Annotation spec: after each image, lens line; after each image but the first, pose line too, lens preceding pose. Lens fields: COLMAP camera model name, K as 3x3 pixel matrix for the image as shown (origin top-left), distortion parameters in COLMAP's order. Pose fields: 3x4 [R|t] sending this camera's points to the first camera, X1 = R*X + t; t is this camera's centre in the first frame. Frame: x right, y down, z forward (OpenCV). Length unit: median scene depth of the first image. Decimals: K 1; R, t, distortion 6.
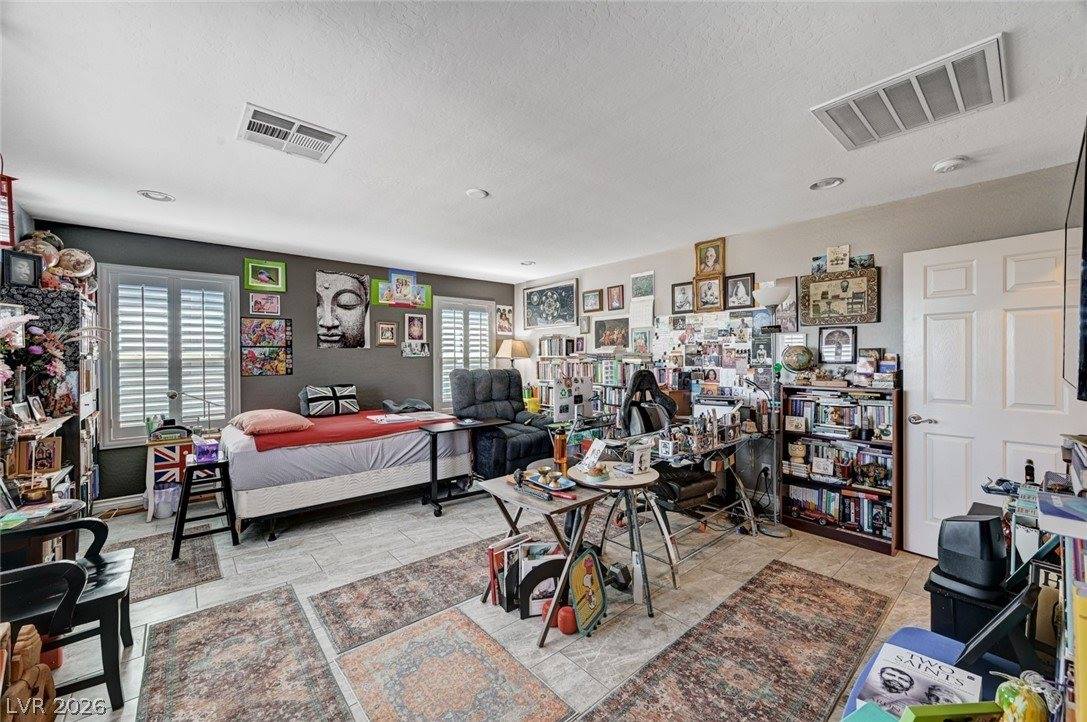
lens RADIAL K [[427.8, 0, 547.3], [0, 427.8, 359.3], [0, 0, 1]] dist [0.000602, 0.000104]
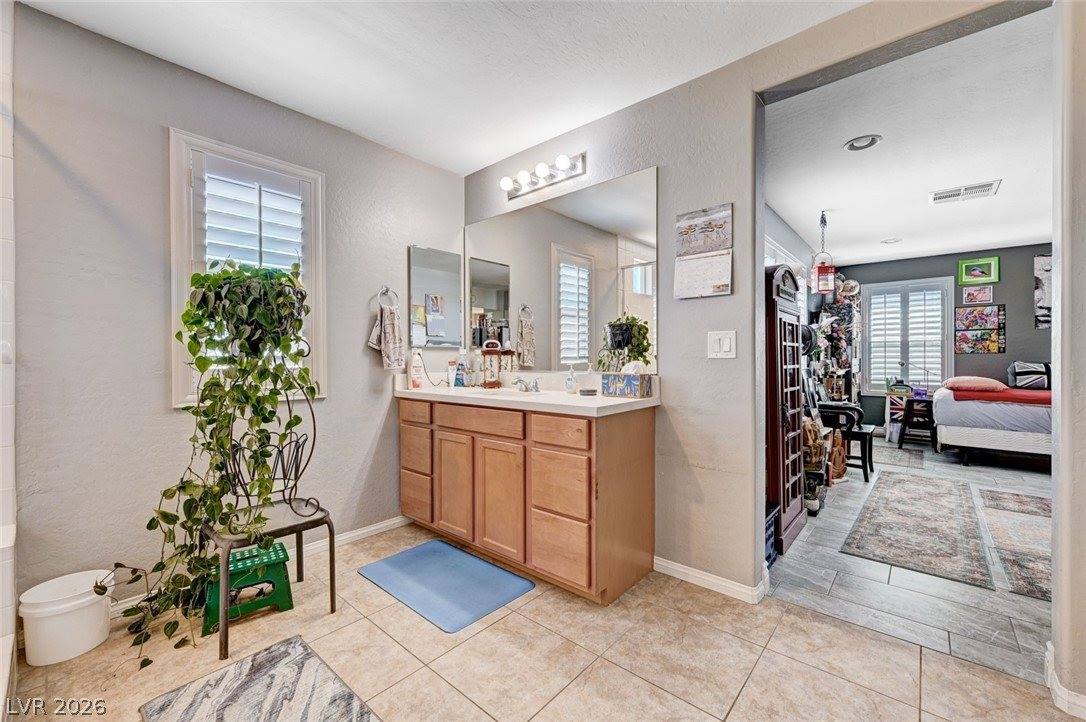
lens RADIAL K [[440.0, 0, 543.0], [0, 440.0, 361.0], [0, 0, 1]] dist [-0.000169, 0.000090]
pose [[0.136999, 0.010859, -0.990512, 0.471423], [-0.003433, 0.999939, 0.010488, 0.058184], [0.990565, 0.001963, 0.137028, -0.451819]]
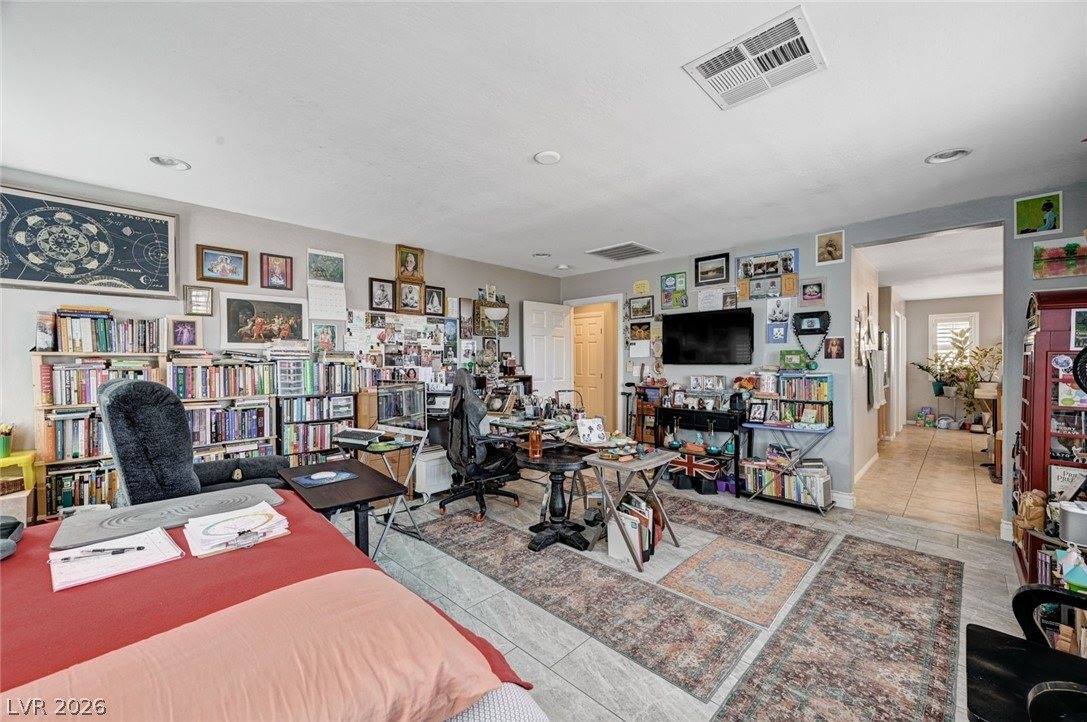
lens RADIAL K [[427.8, 0, 547.3], [0, 427.8, 359.3], [0, 0, 1]] dist [0.000602, 0.000104]
pose [[-0.082726, 0.006743, 0.996550, -0.730023], [0.009965, 0.999933, -0.005939, 0.010737], [-0.996523, 0.009439, -0.082787, 0.781733]]
